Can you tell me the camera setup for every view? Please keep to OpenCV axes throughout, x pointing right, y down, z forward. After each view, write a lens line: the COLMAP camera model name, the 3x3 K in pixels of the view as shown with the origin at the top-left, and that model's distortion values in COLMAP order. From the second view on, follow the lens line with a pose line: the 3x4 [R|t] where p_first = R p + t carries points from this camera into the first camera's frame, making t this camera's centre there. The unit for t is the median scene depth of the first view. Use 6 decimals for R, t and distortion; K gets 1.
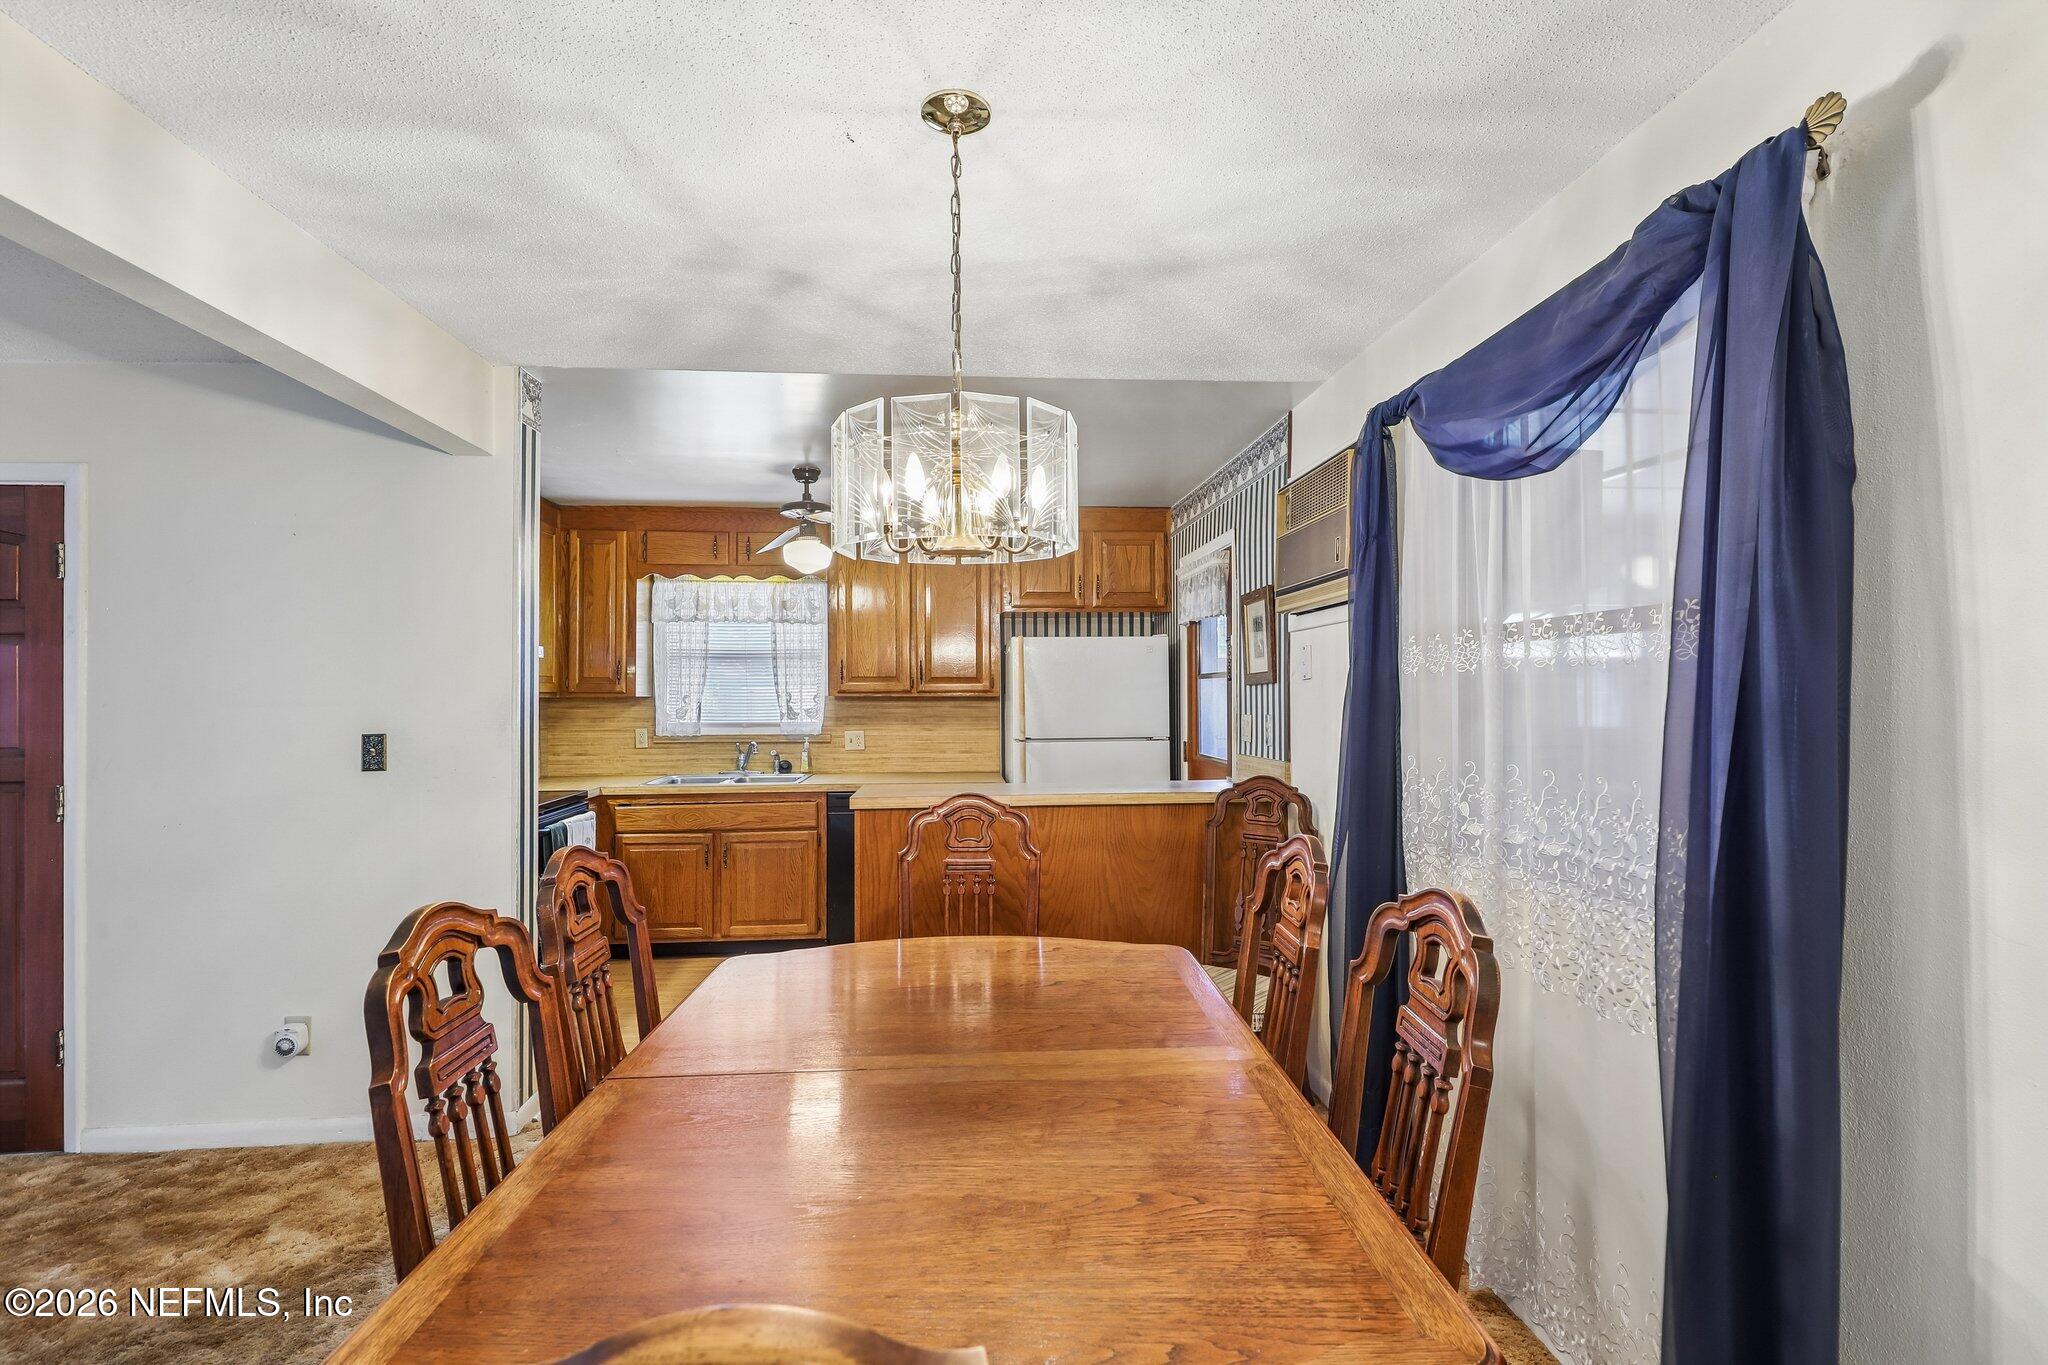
lens RADIAL K [[935.8, 0, 1019.6], [0, 935.8, 685.6], [0, 0, 1]] dist [0.001052, 0.001846]
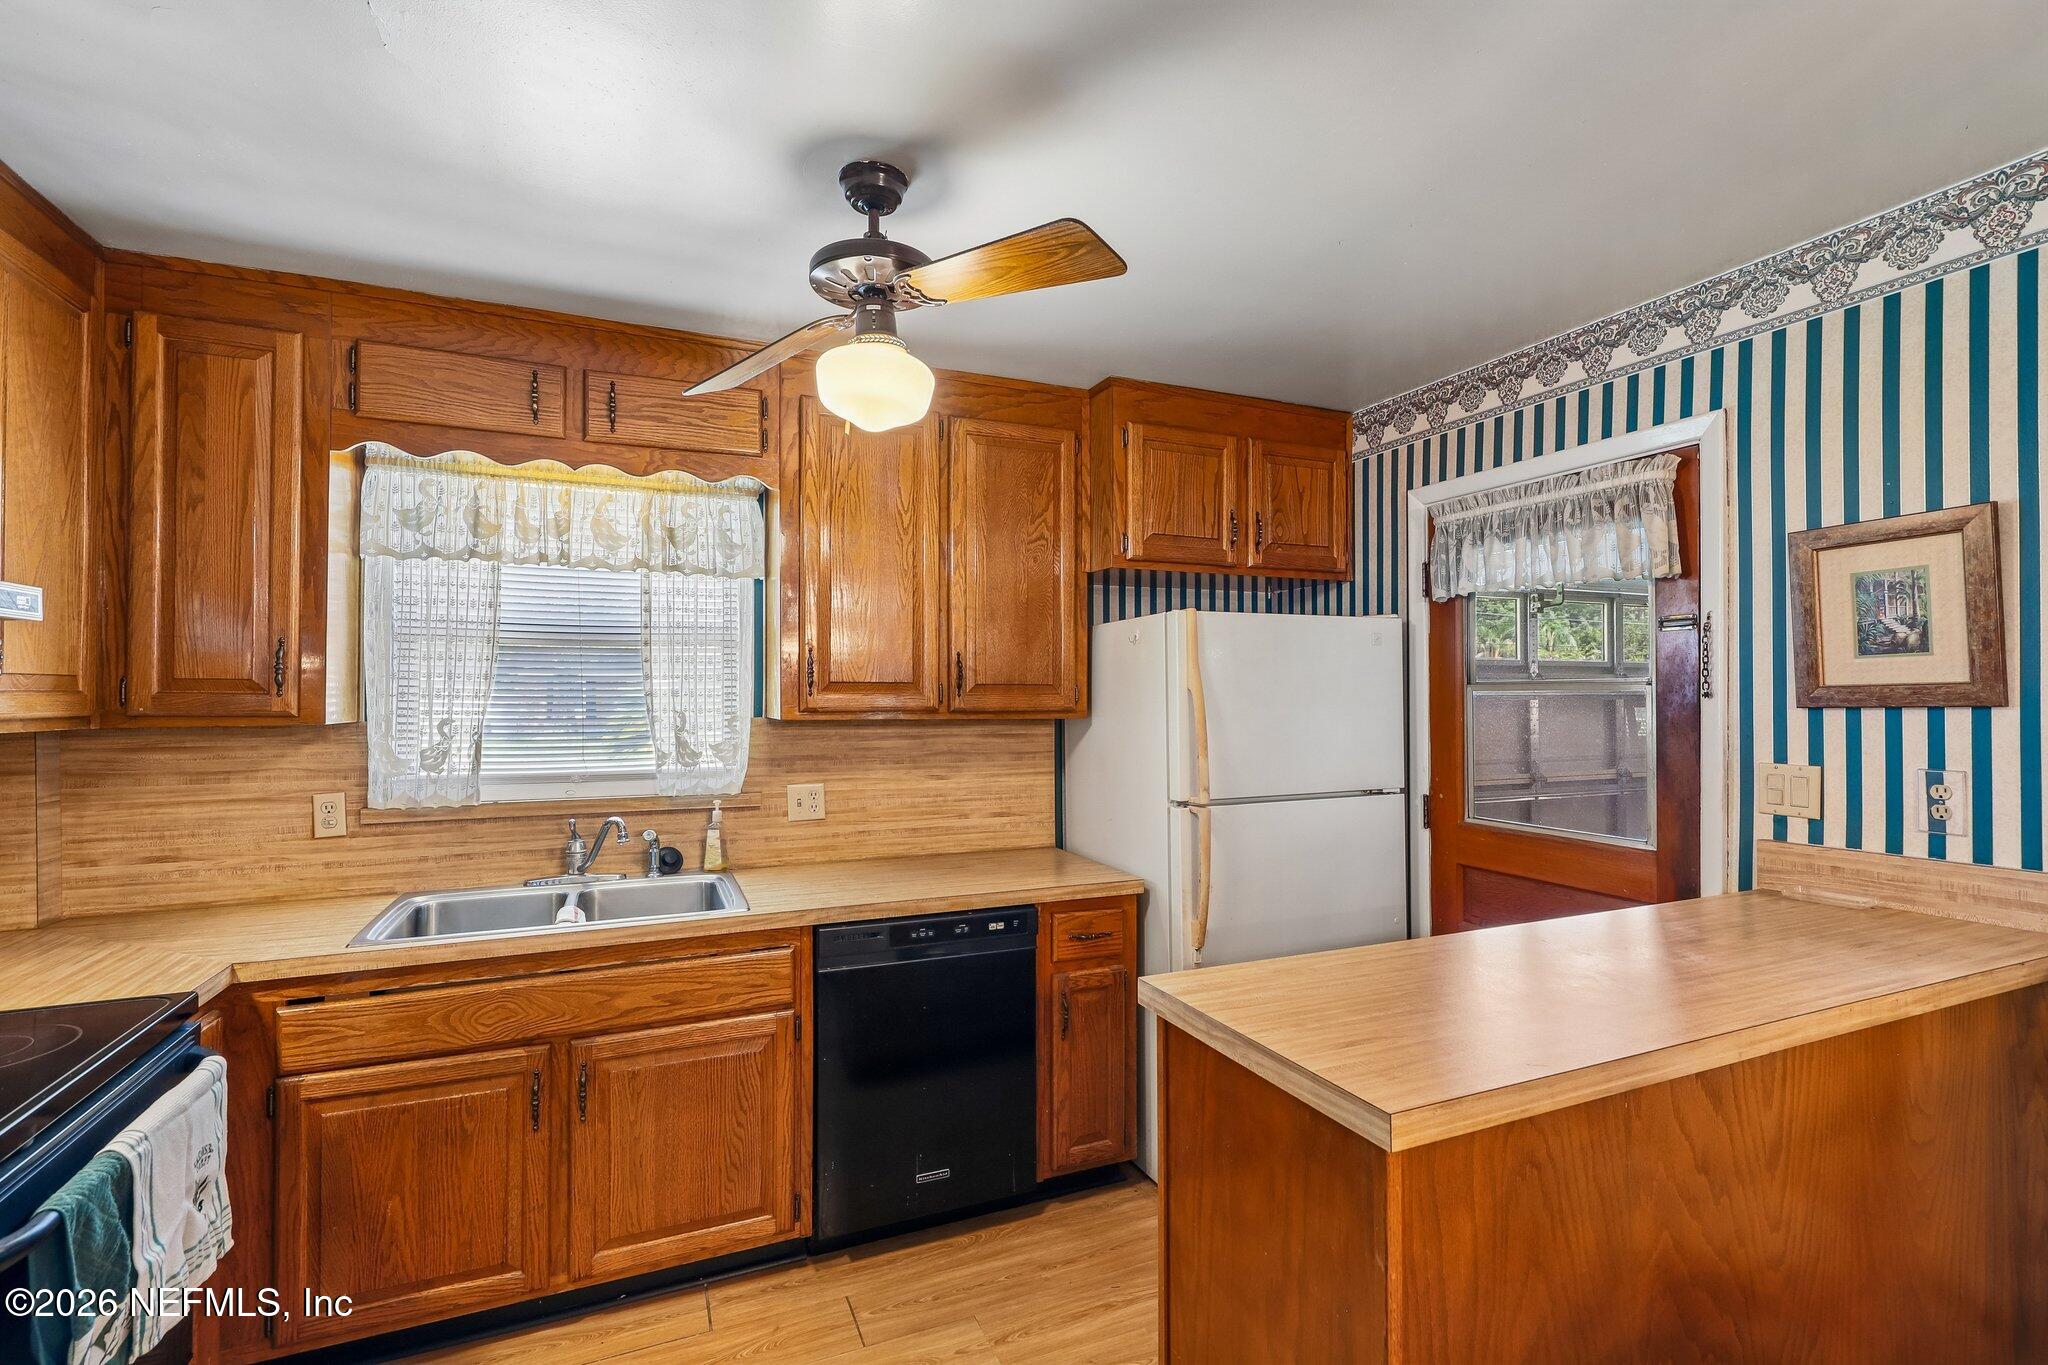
lens RADIAL K [[935.8, 0, 1020.4], [0, 935.8, 685.4], [0, 0, 1]] dist [0.001052, 0.001846]
pose [[0.946260, 0.005956, 0.323353, -0.245618], [-0.005047, 0.999981, -0.003648, -0.005972], [-0.323368, 0.001820, 0.946271, 0.487034]]
